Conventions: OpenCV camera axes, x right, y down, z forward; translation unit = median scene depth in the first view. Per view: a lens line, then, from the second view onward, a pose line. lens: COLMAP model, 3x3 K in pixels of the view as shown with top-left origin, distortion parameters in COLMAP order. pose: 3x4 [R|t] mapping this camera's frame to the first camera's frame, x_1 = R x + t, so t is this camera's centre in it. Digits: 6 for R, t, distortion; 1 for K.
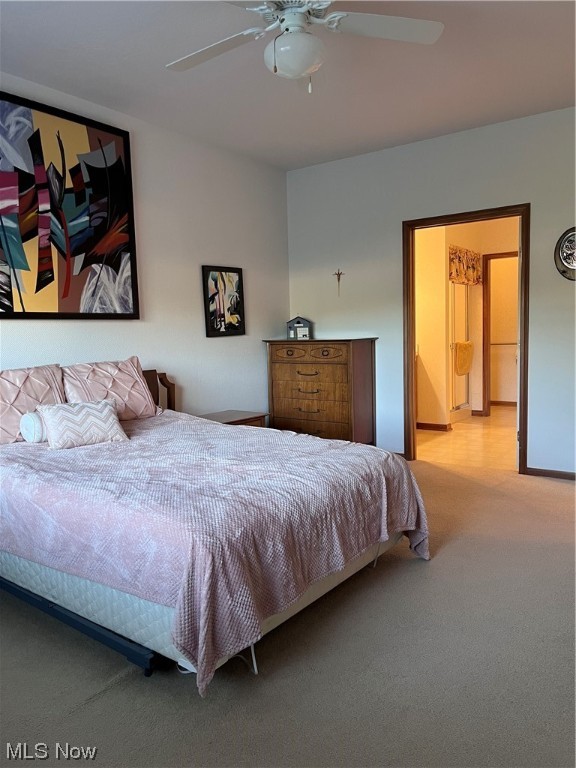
lens RADIAL K [[573.6, 0, 288.0], [0, 573.6, 384.0], [0, 0, 1]] dist [0.071348, -0.080464]
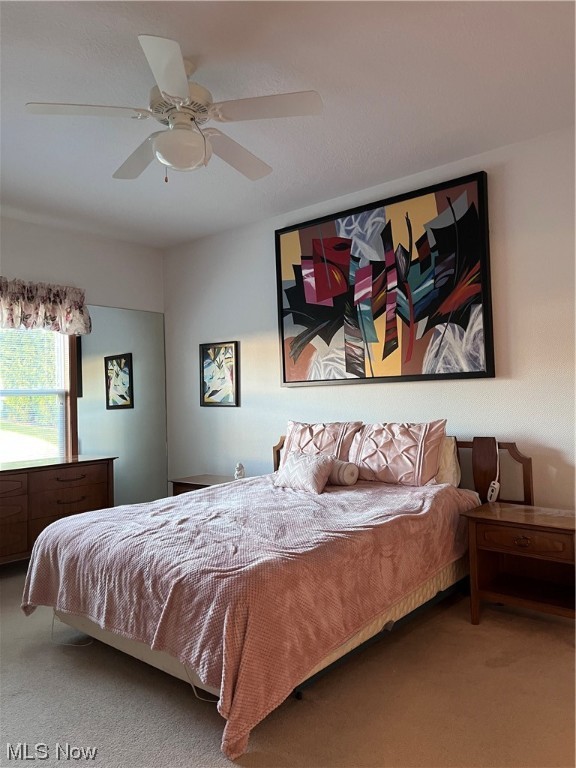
lens RADIAL K [[573.6, 0, 288.0], [0, 573.6, 384.0], [0, 0, 1]] dist [0.071348, -0.080464]
pose [[-0.065511, 0.003169, -0.997847, 0.695379], [-0.060604, 0.998136, 0.007148, -0.100169], [0.996010, 0.060941, -0.065197, 0.840395]]
